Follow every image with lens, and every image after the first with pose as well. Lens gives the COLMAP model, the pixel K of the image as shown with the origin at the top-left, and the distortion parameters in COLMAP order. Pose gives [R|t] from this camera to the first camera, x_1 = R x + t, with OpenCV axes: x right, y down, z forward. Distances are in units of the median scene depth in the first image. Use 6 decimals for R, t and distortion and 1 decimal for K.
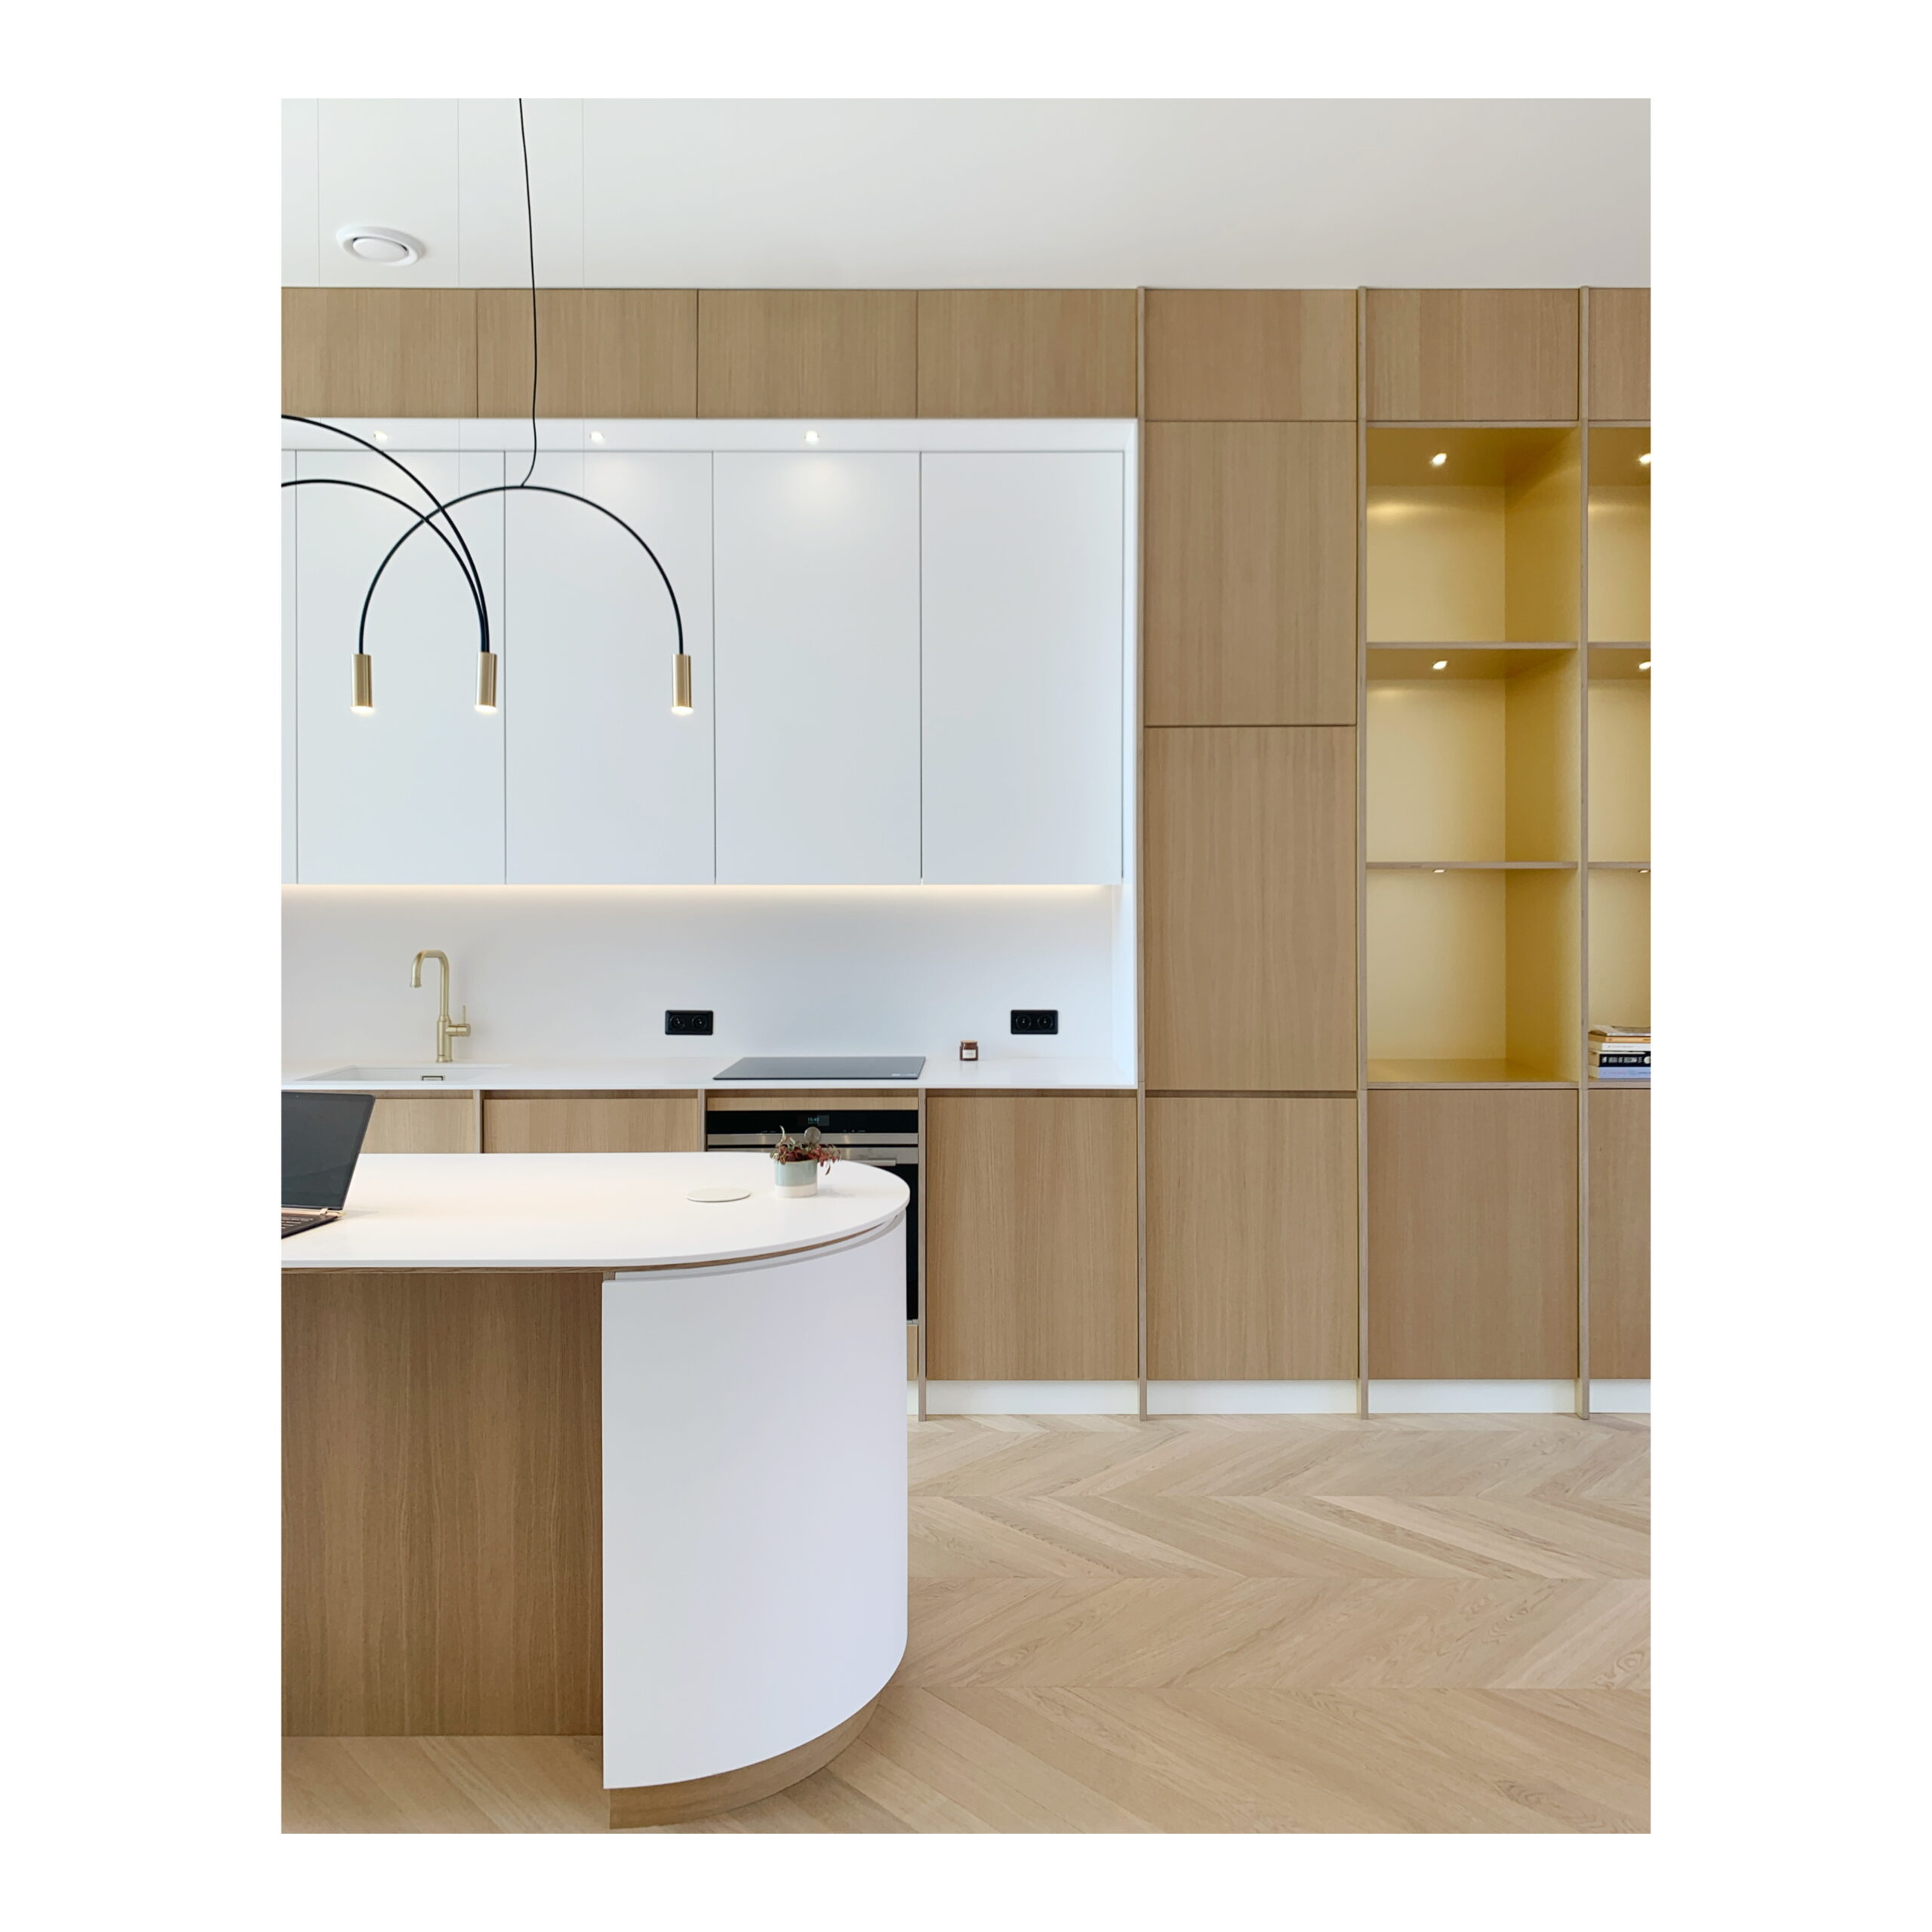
lens RADIAL K [[1442.6, 0, 991.8], [0, 1442.6, 893.8], [0, 0, 1]] dist [0.072048, -0.100700]
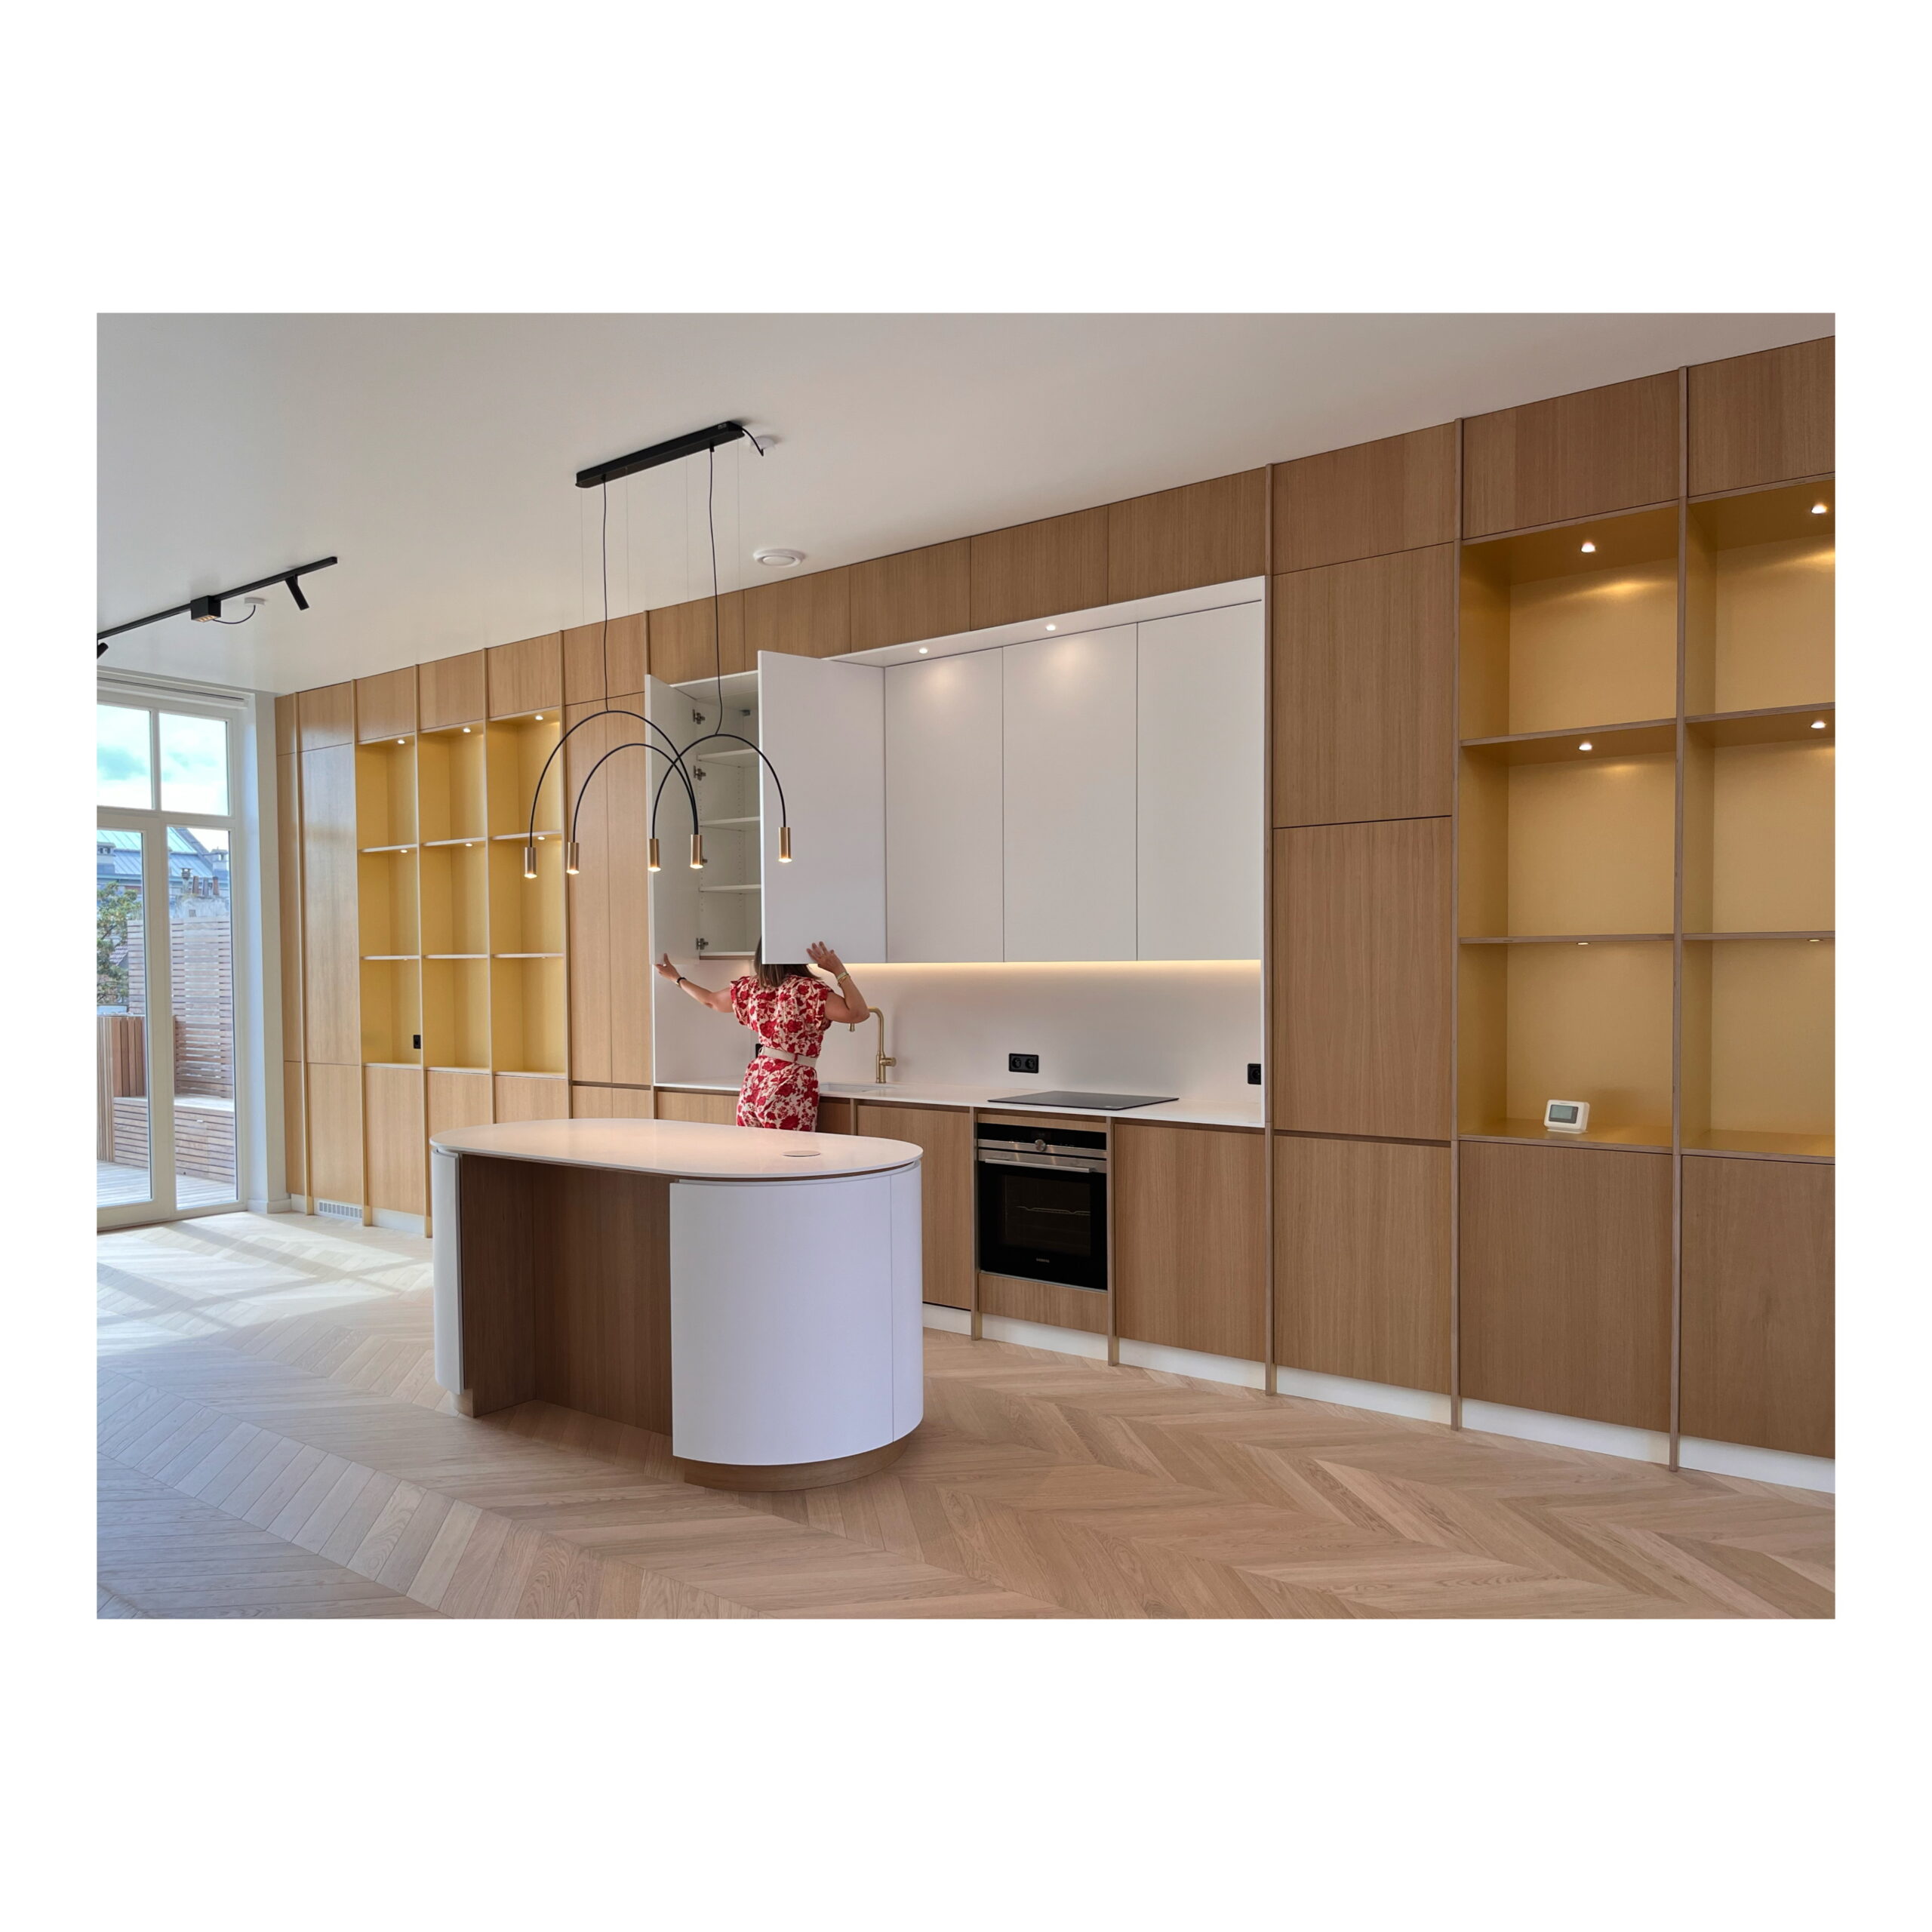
lens RADIAL K [[1419.2, 0, 904.1], [0, 1419.2, 1001.5], [0, 0, 1]] dist [0.014995, 0.001039]
pose [[0.788208, 0.010081, -0.615326, 0.594224], [0.008130, 0.999608, 0.026791, -0.005651], [0.615355, -0.026120, 0.787817, -0.126803]]
